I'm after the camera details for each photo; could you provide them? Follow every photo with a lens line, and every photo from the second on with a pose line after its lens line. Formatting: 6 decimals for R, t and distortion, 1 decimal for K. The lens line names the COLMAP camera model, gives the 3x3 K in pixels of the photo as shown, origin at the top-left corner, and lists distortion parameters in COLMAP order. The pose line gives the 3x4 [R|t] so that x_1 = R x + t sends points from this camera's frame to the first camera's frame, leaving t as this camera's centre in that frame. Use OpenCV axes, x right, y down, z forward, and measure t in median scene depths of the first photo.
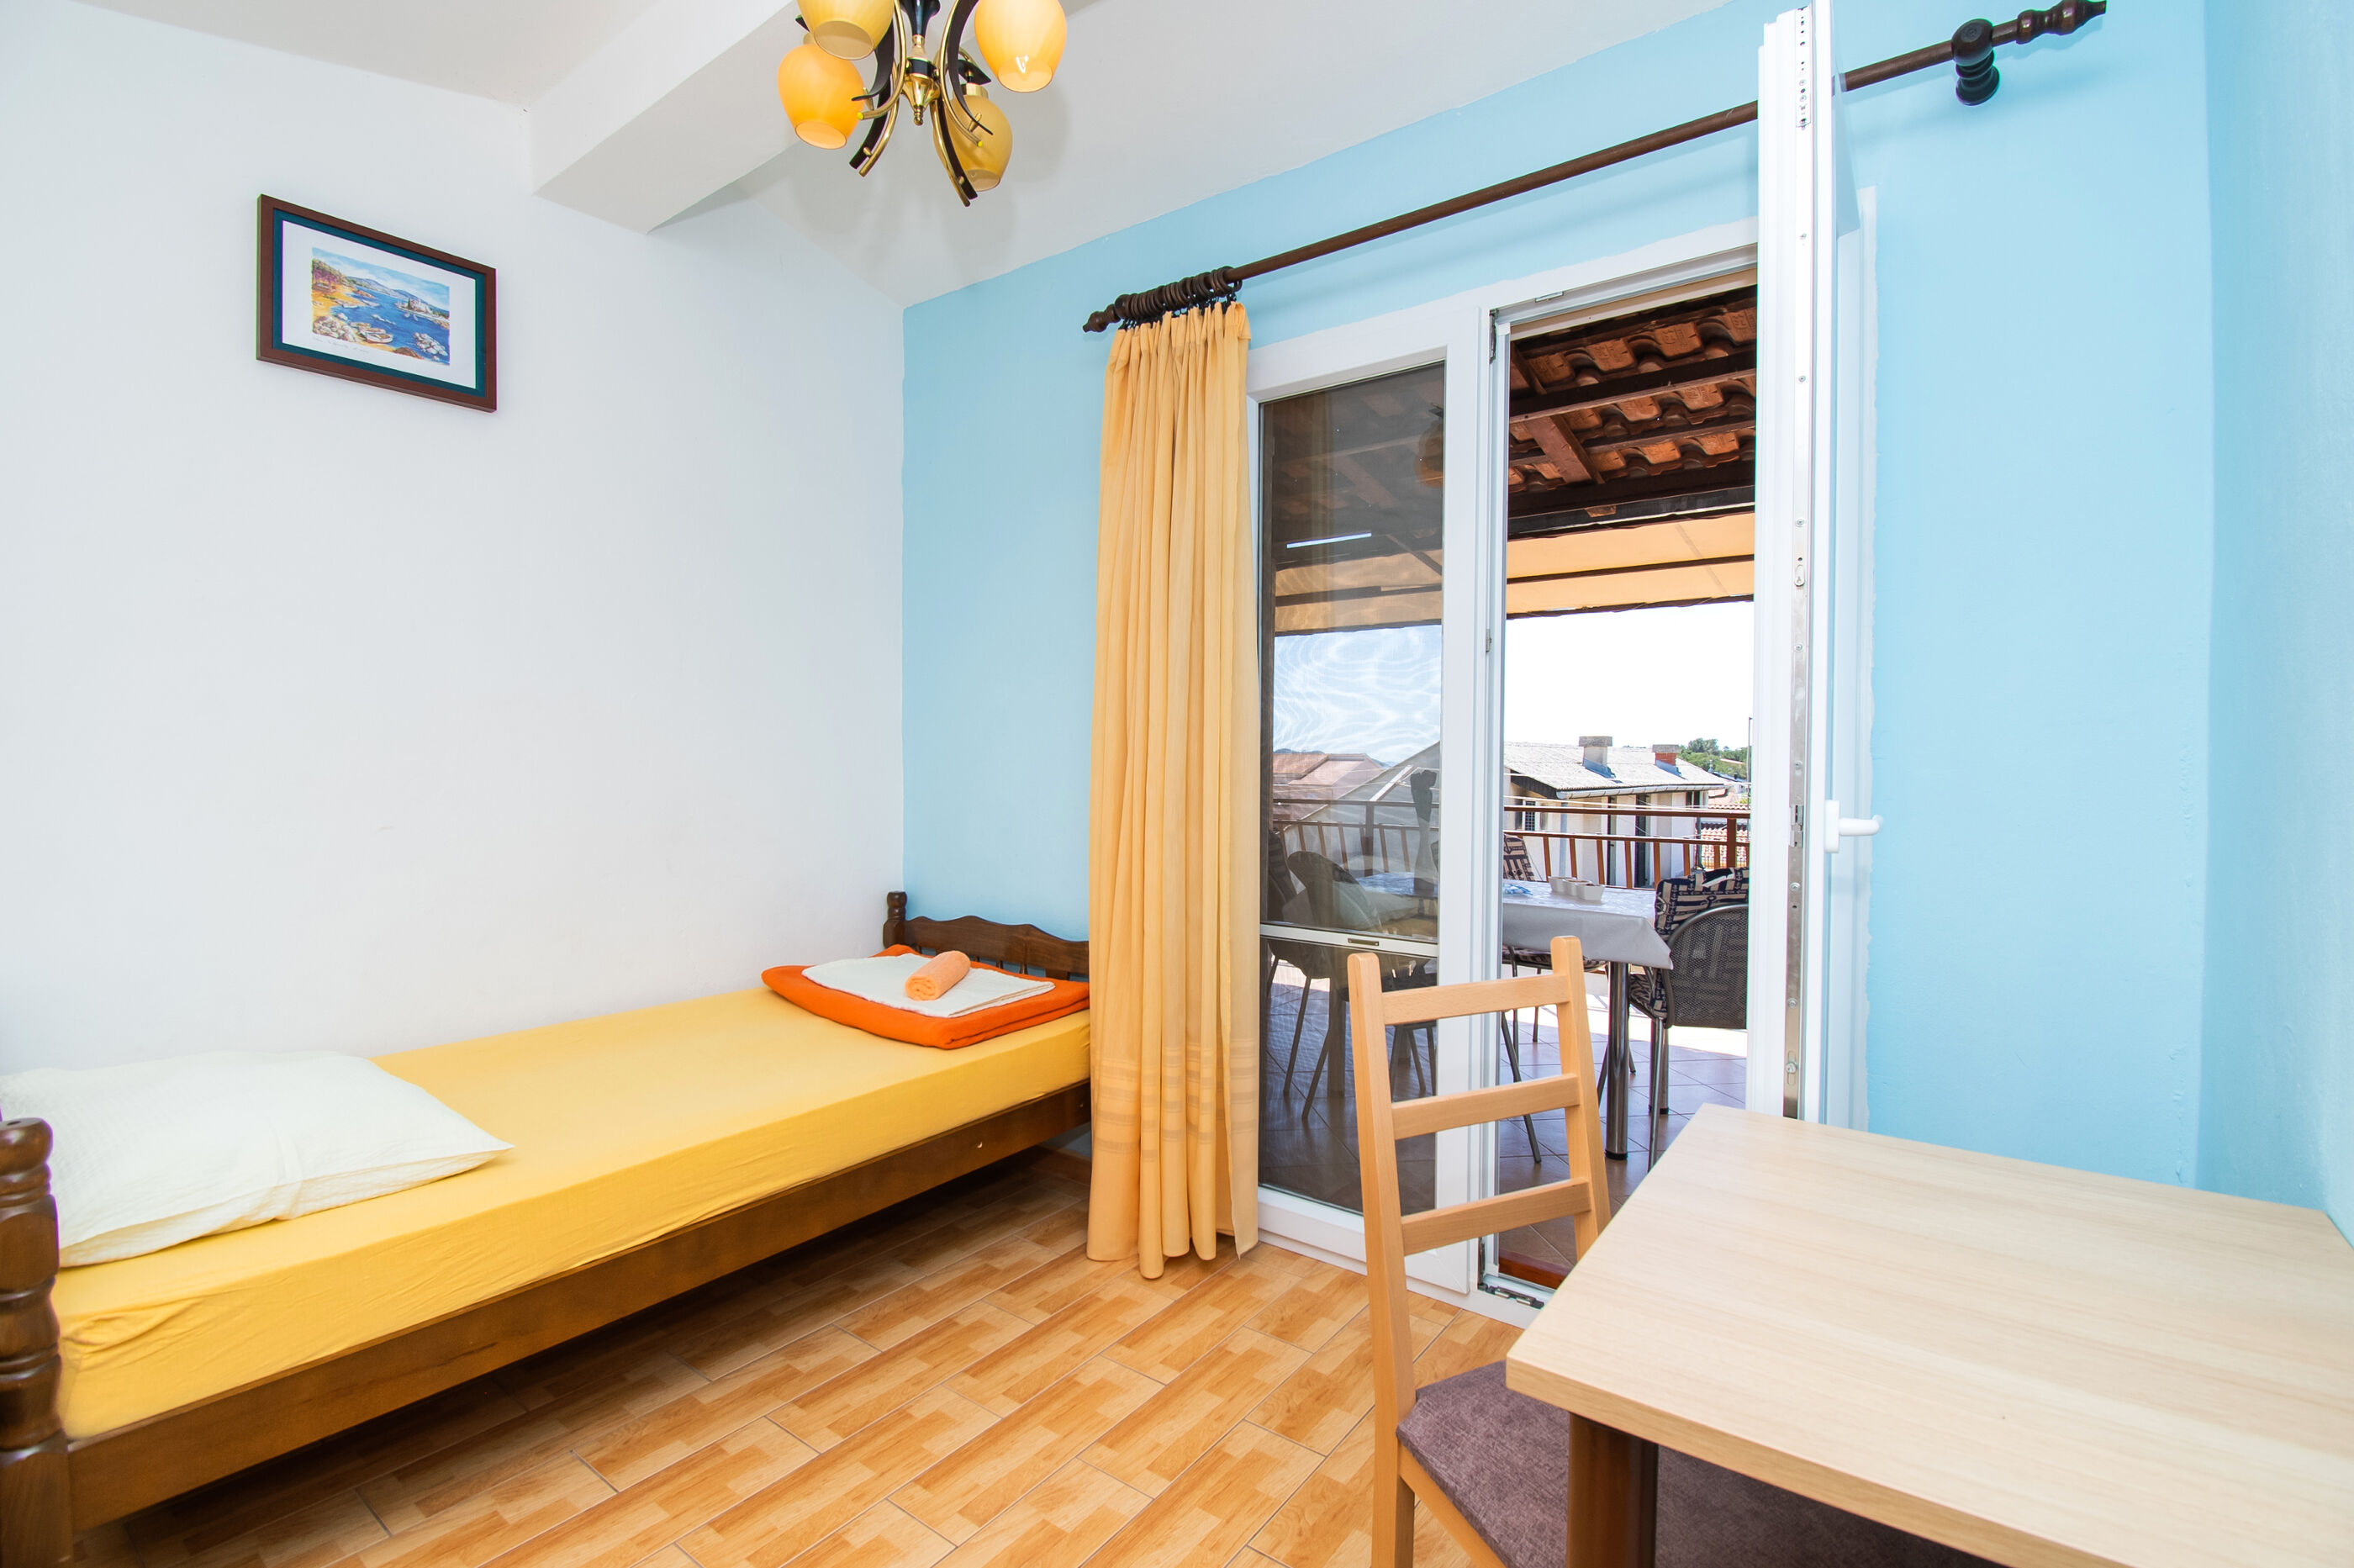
lens RADIAL K [[1041.9, 0, 1182.2], [0, 1041.9, 778.1], [0, 0, 1]] dist [0.009342, -0.017050]
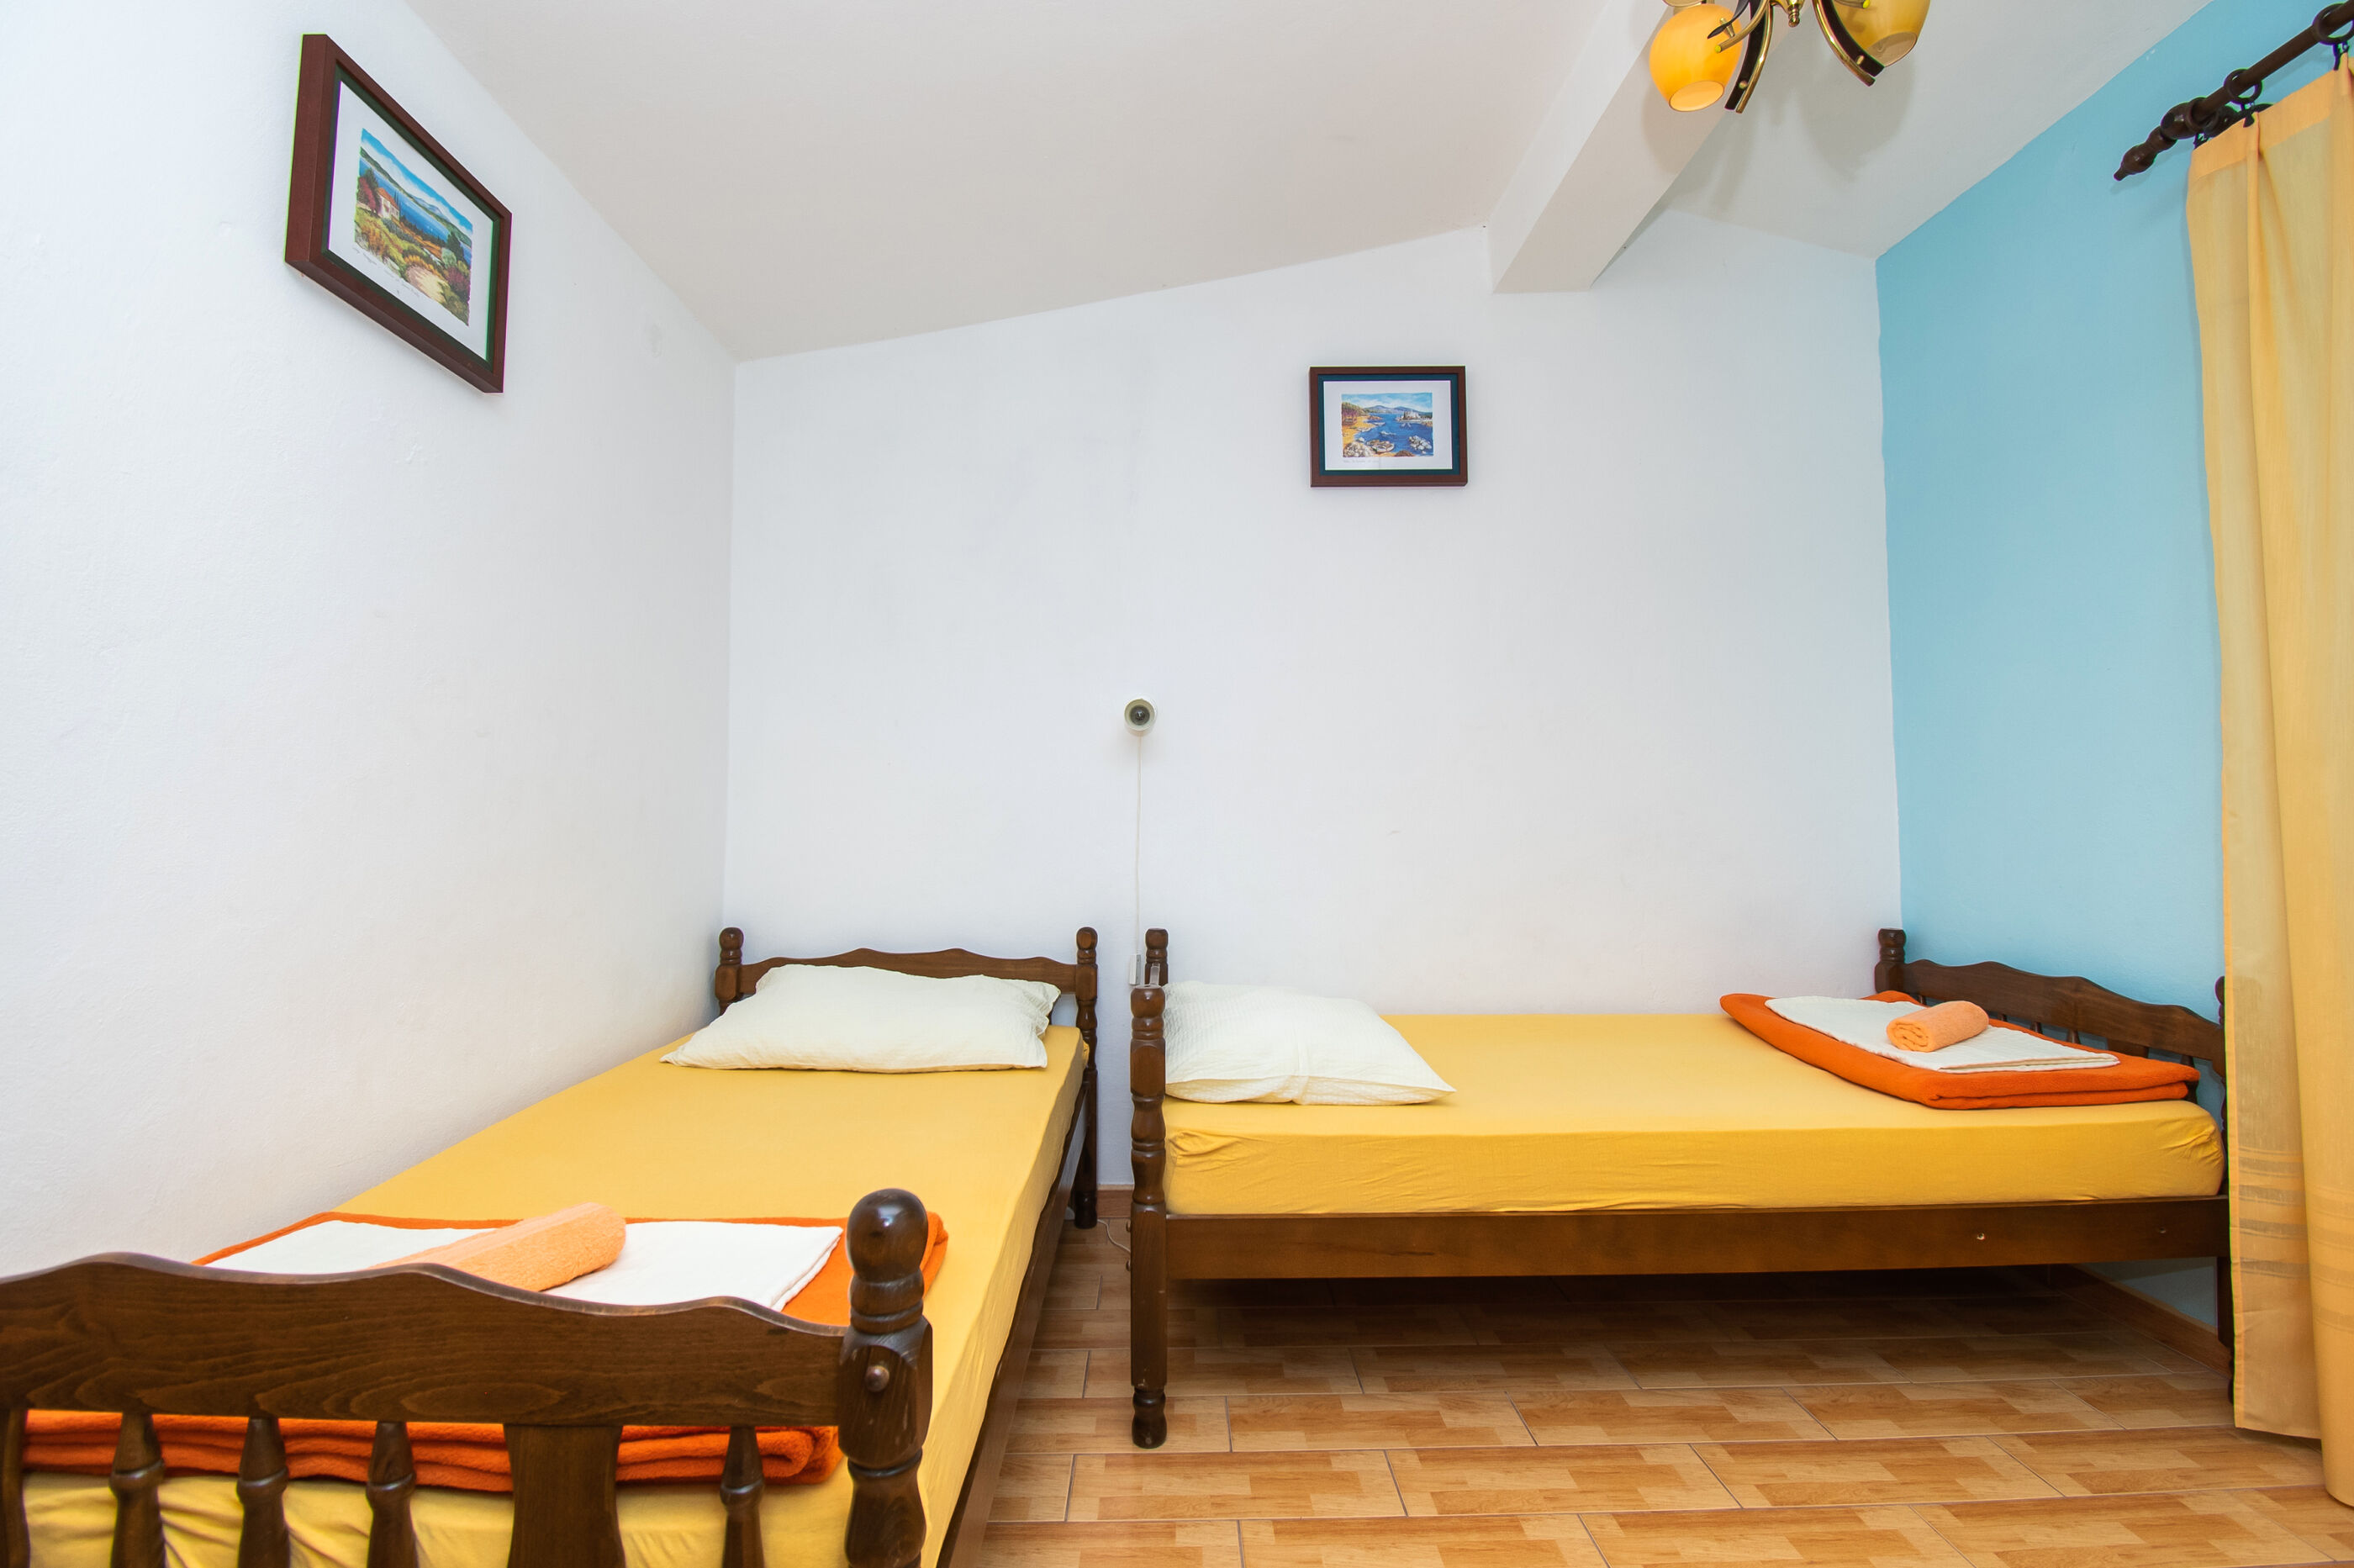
lens RADIAL K [[1041.9, 0, 1187.2], [0, 1041.9, 777.2], [0, 0, 1]] dist [0.009342, -0.017050]
pose [[0.610571, -0.045093, -0.790677, 0.079414], [-0.006103, 0.998080, -0.061634, 0.063670], [0.791938, 0.042457, 0.609123, 0.040258]]
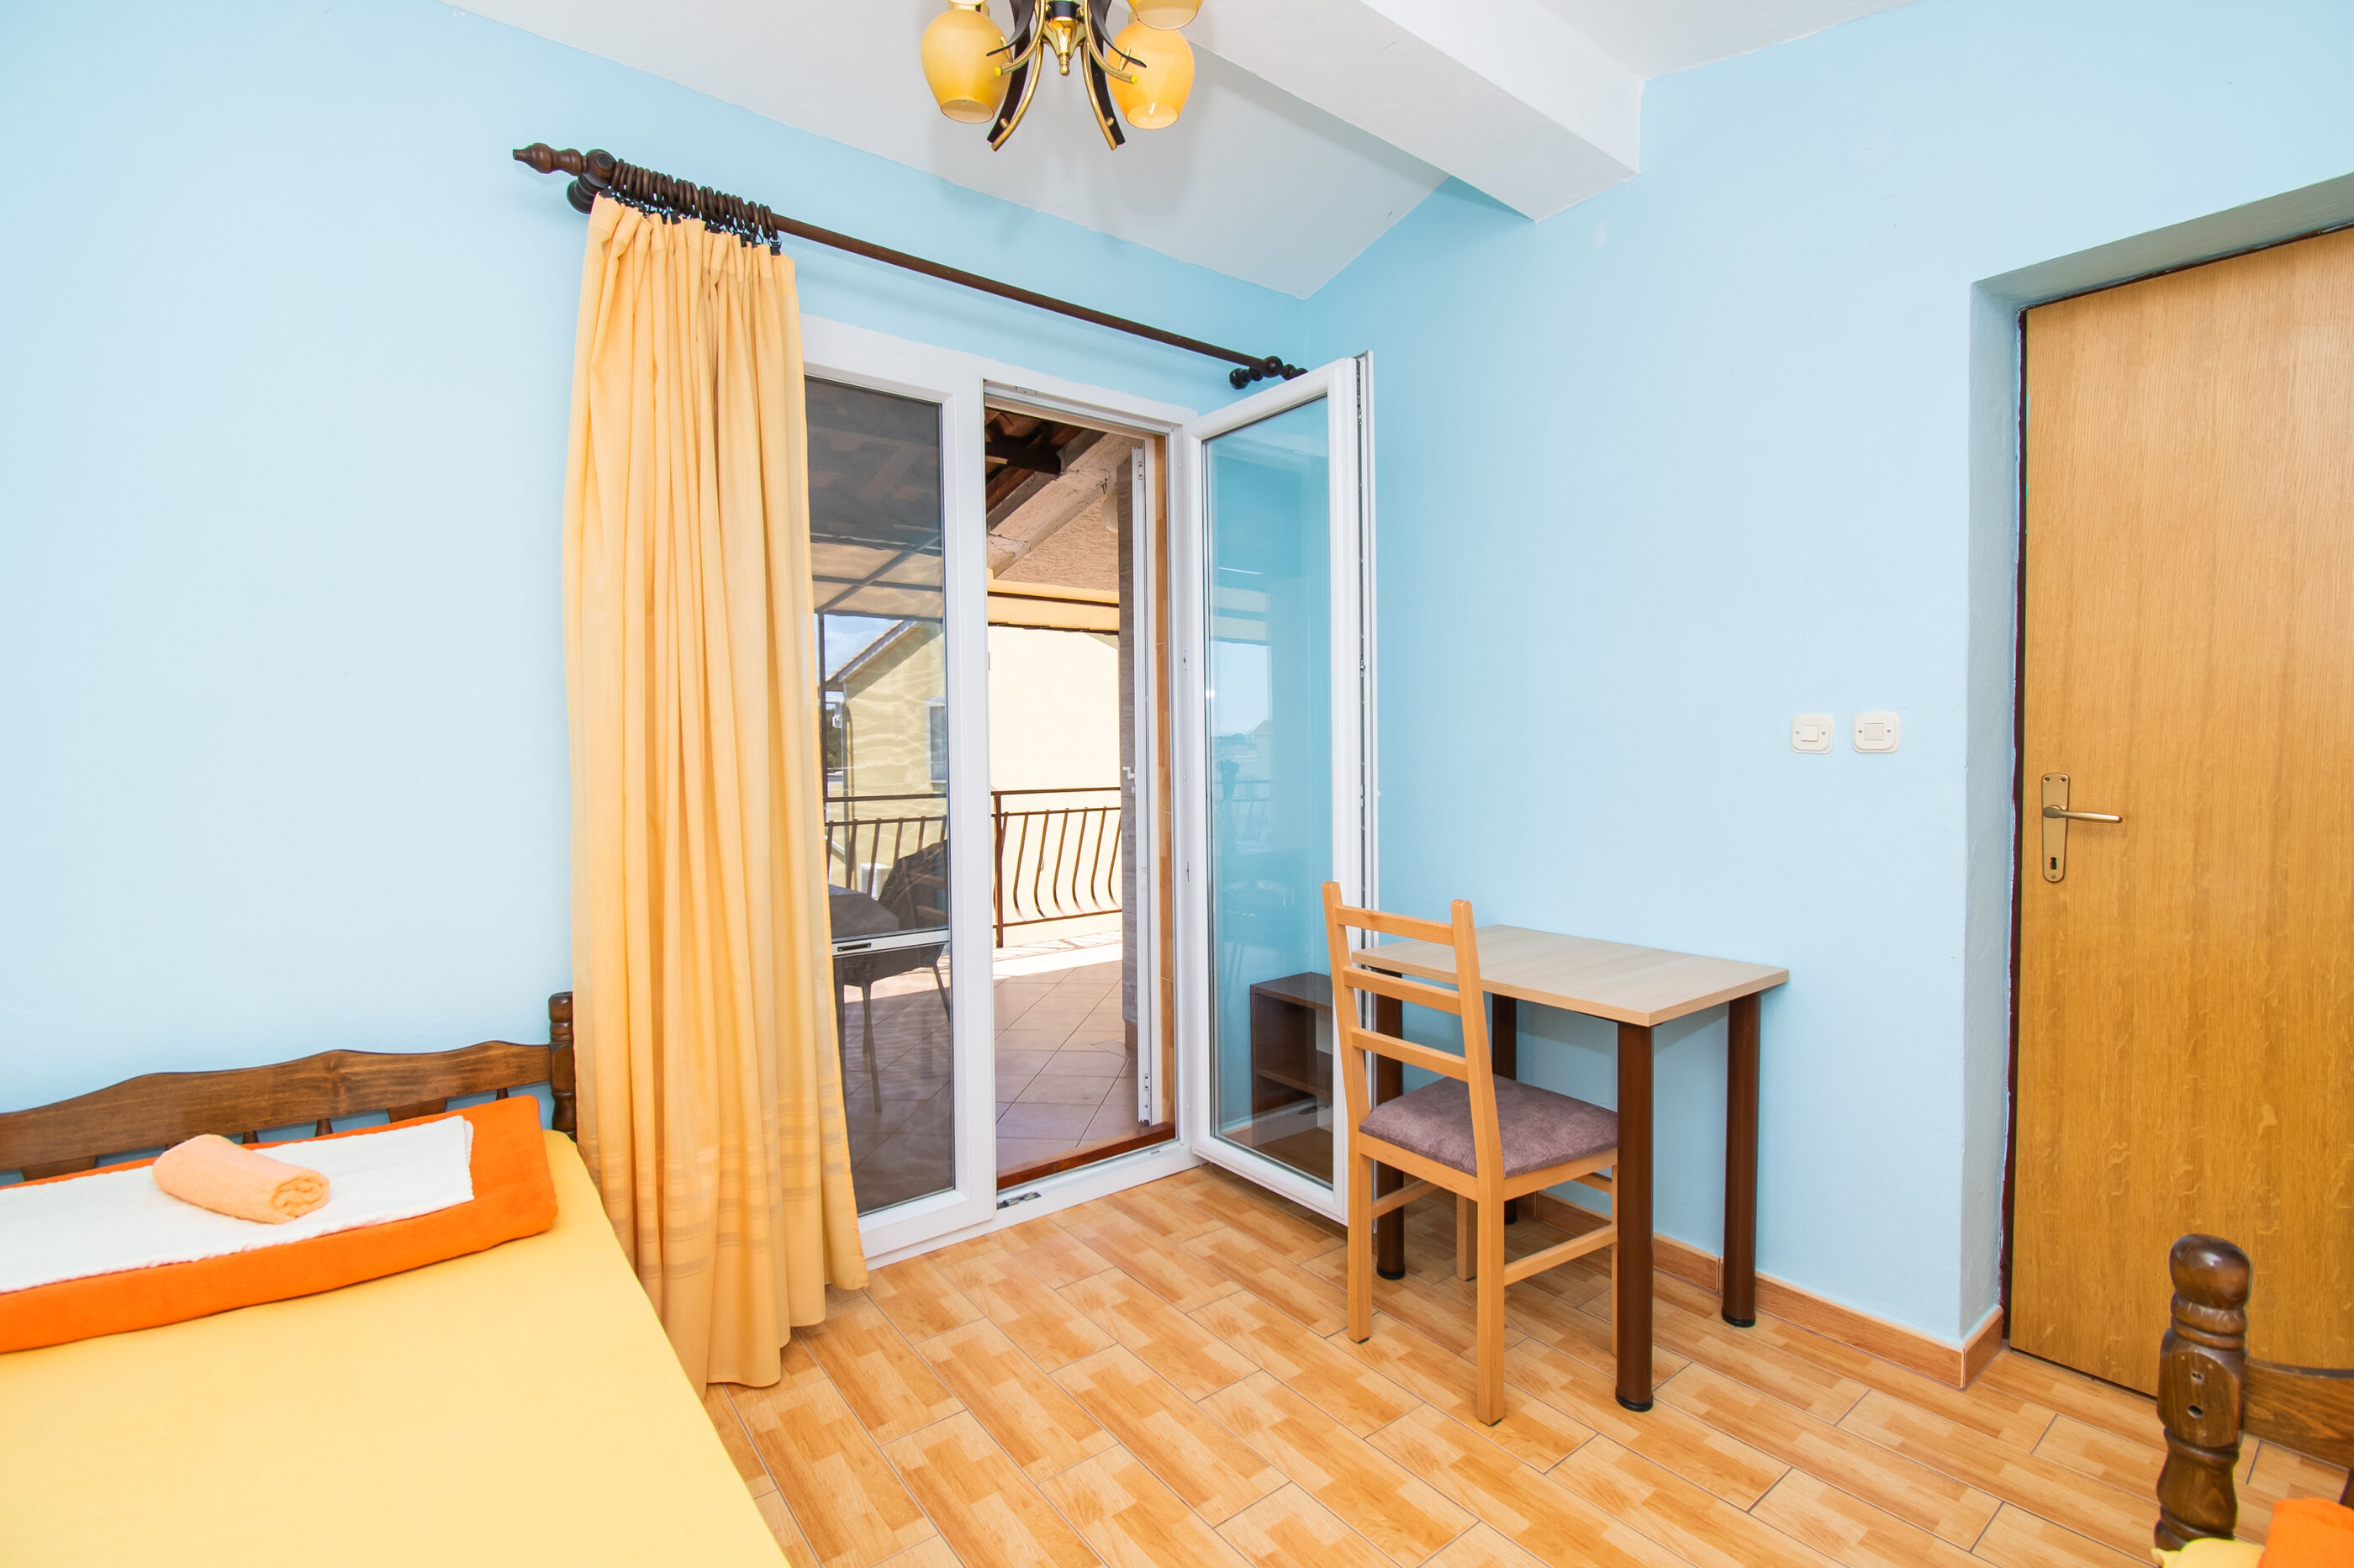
lens RADIAL K [[1041.9, 0, 1183.7], [0, 1041.9, 777.9], [0, 0, 1]] dist [0.009342, -0.017050]
pose [[0.272475, -0.040874, 0.961294, -0.801593], [0.027781, 0.999015, 0.034604, -0.035489], [-0.961762, 0.017277, 0.273343, 0.479963]]
